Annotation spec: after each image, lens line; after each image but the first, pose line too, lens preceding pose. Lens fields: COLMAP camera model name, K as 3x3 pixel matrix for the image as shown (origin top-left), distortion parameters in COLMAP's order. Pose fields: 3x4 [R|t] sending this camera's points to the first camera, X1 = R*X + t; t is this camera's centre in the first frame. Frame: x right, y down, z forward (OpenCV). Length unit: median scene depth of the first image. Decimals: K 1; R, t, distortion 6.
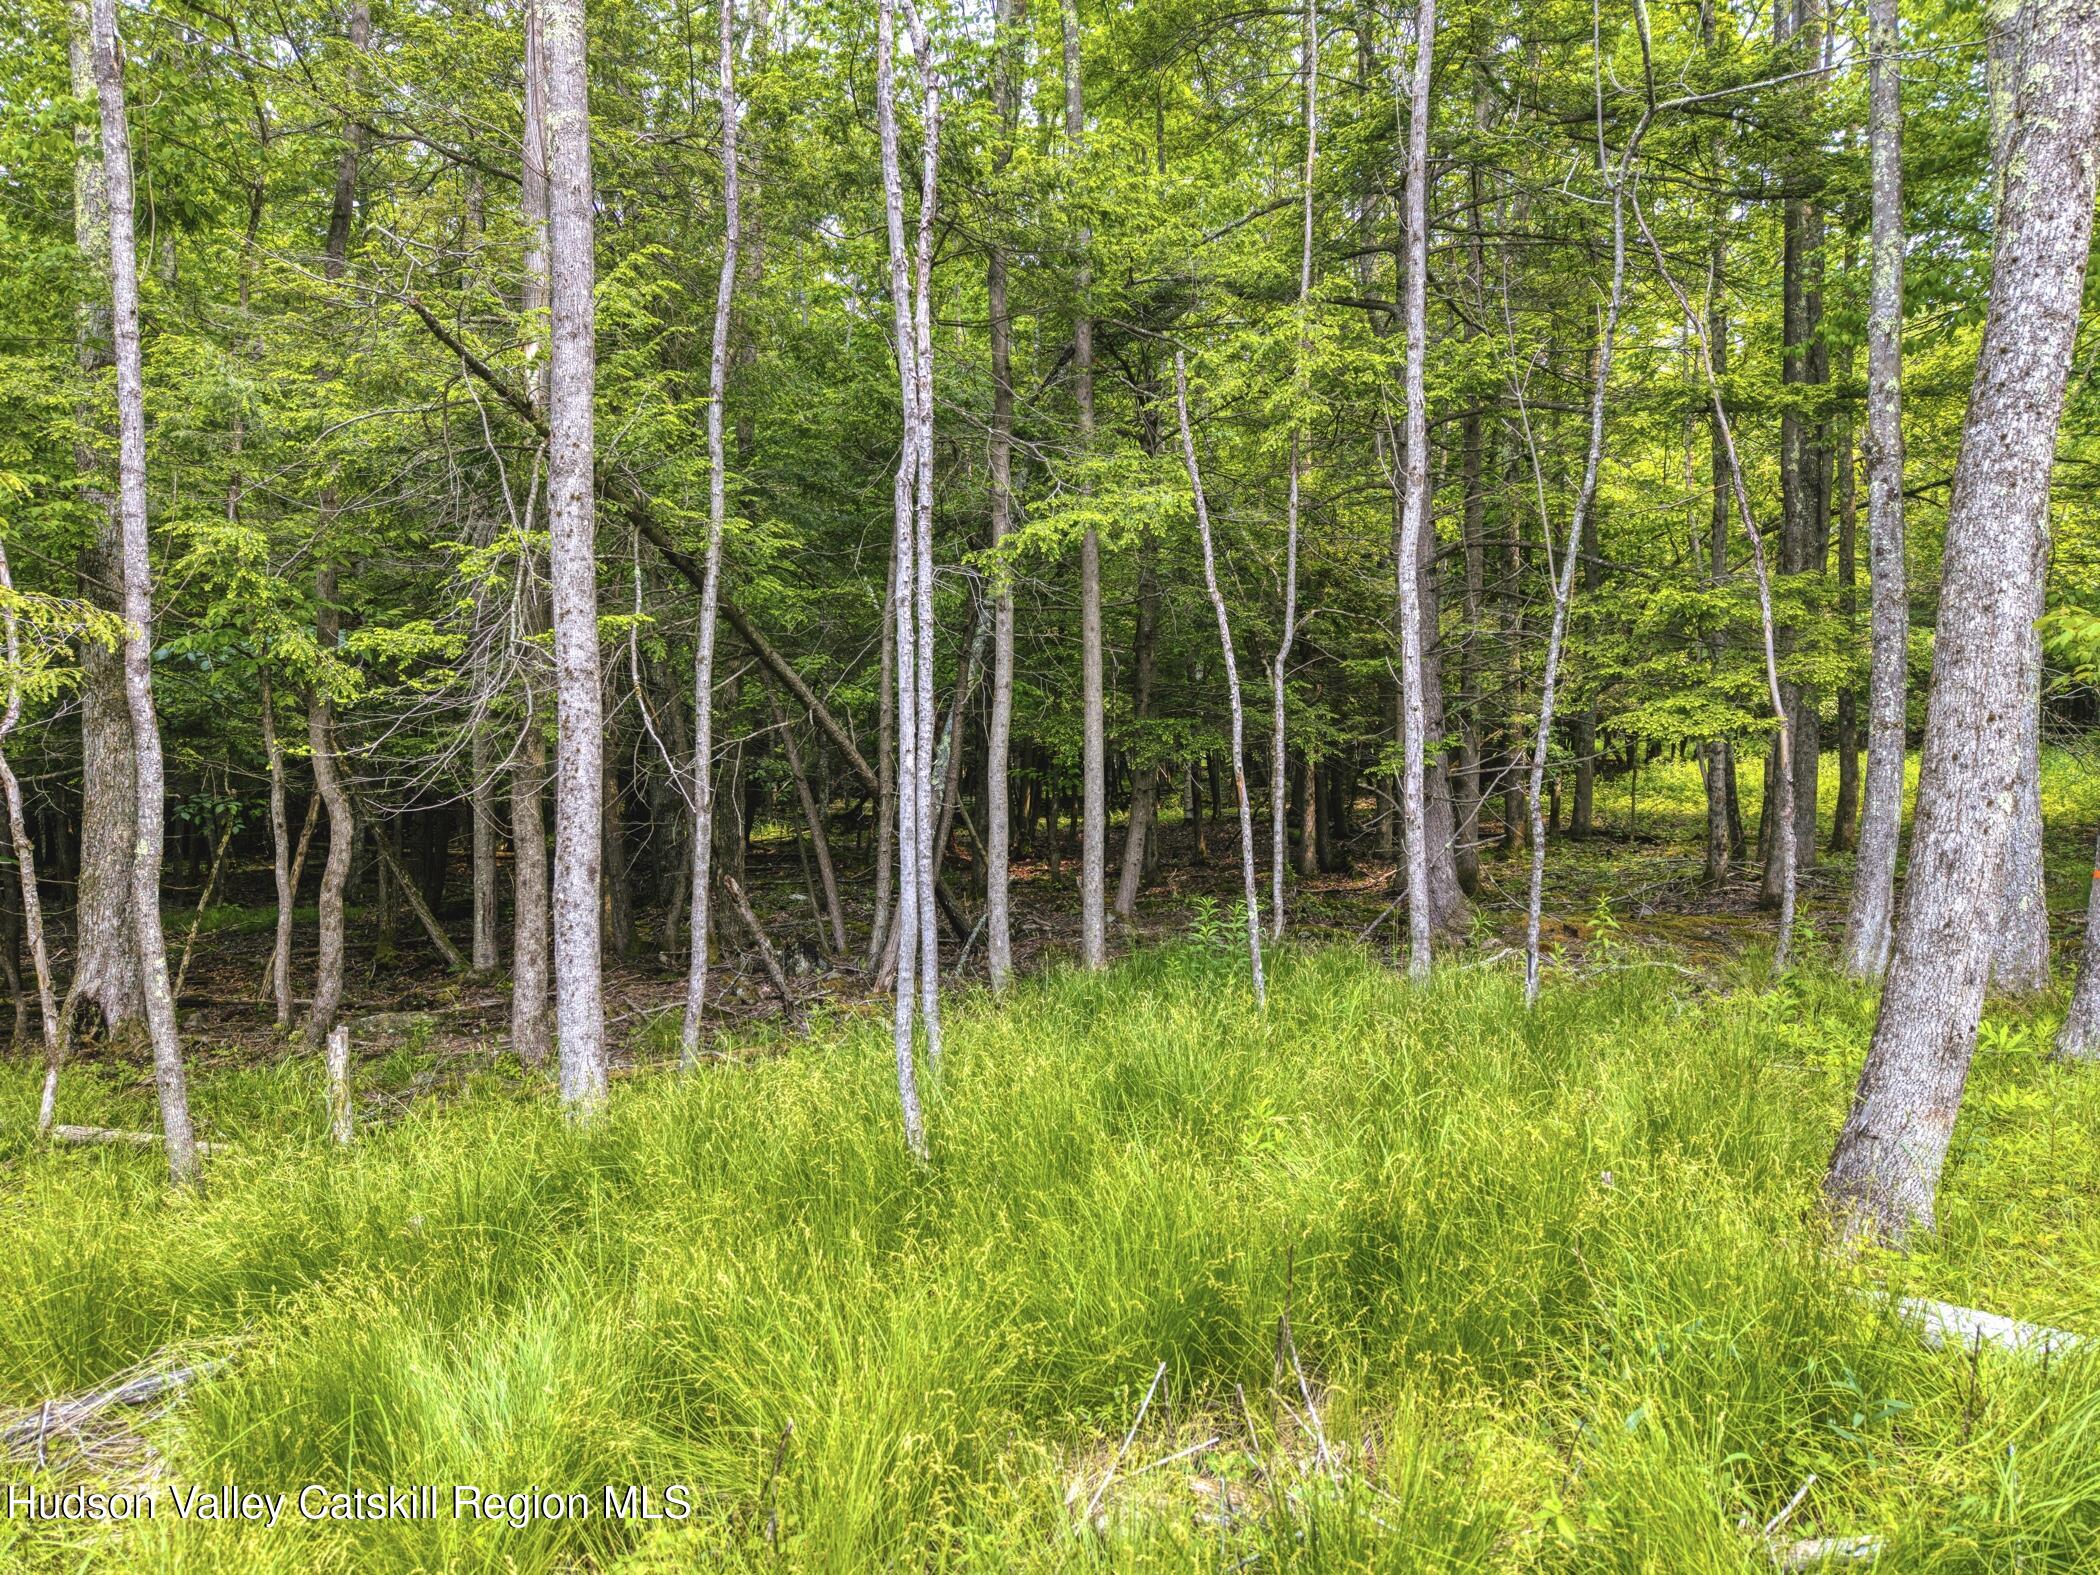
lens RADIAL K [[1416.0, 0, 1041.3], [0, 1416.0, 792.3], [0, 0, 1]] dist [0.040952, -0.053395]
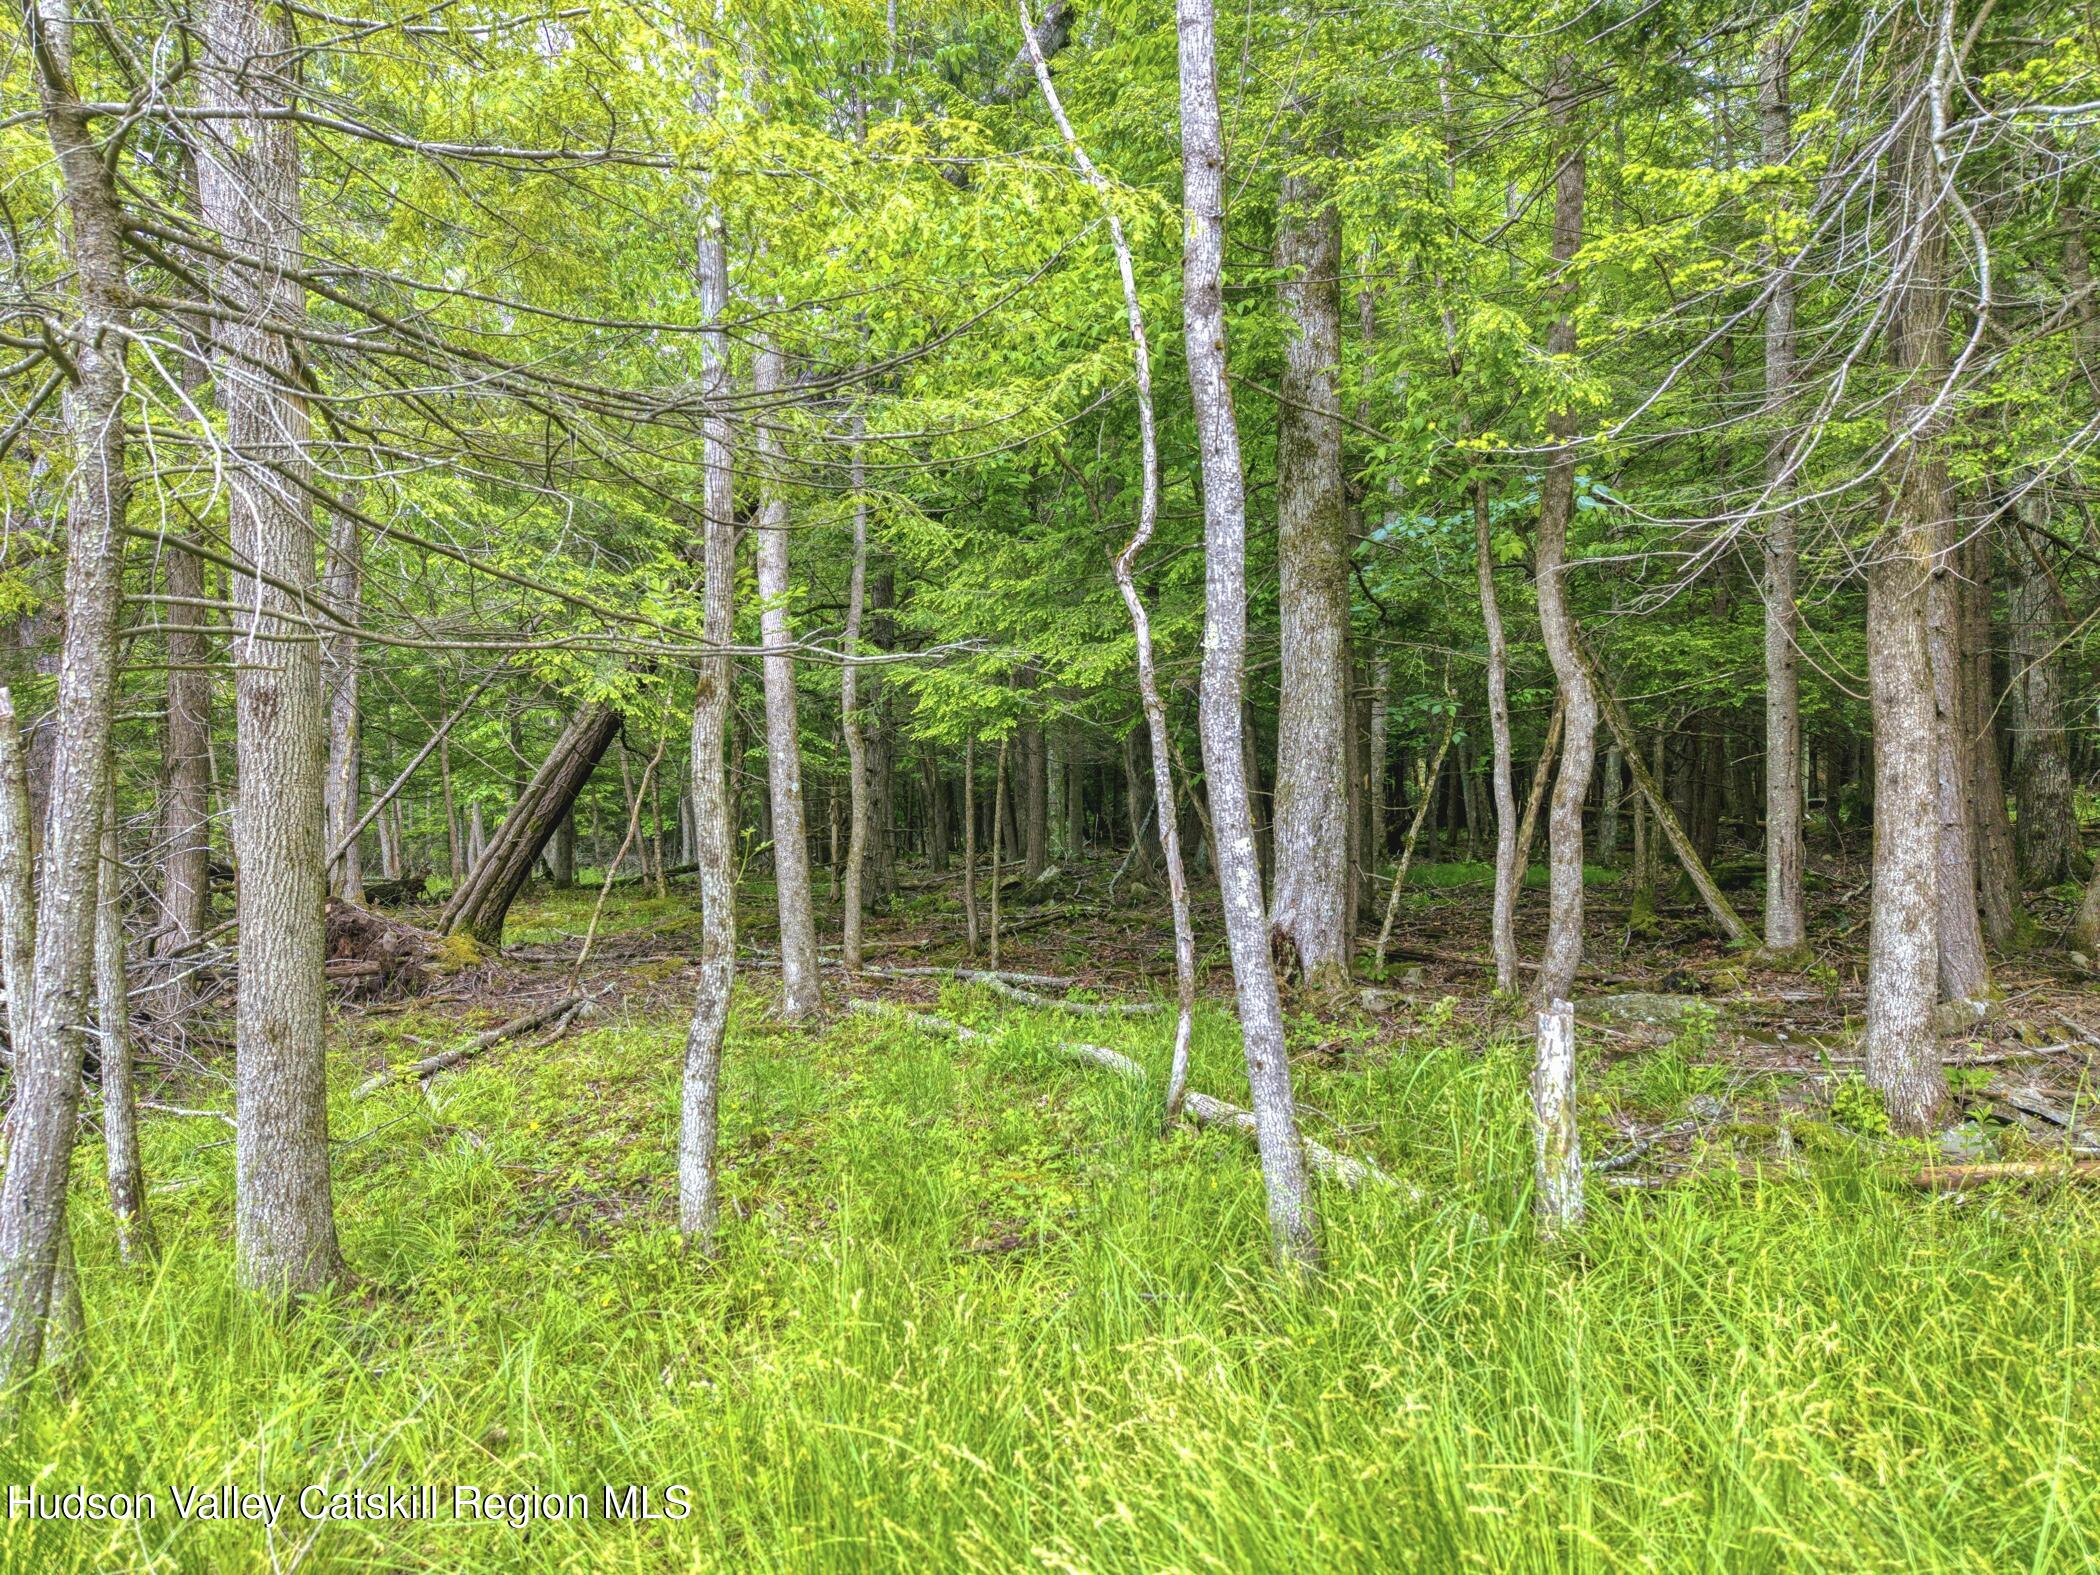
lens RADIAL K [[1416.0, 0, 1041.3], [0, 1416.0, 792.3], [0, 0, 1]] dist [0.040952, -0.053395]
pose [[0.672967, 0.007226, -0.739637, -0.161277], [-0.002155, 0.999967, 0.007808, 0.058581], [0.739669, -0.003660, 0.672961, 0.352760]]
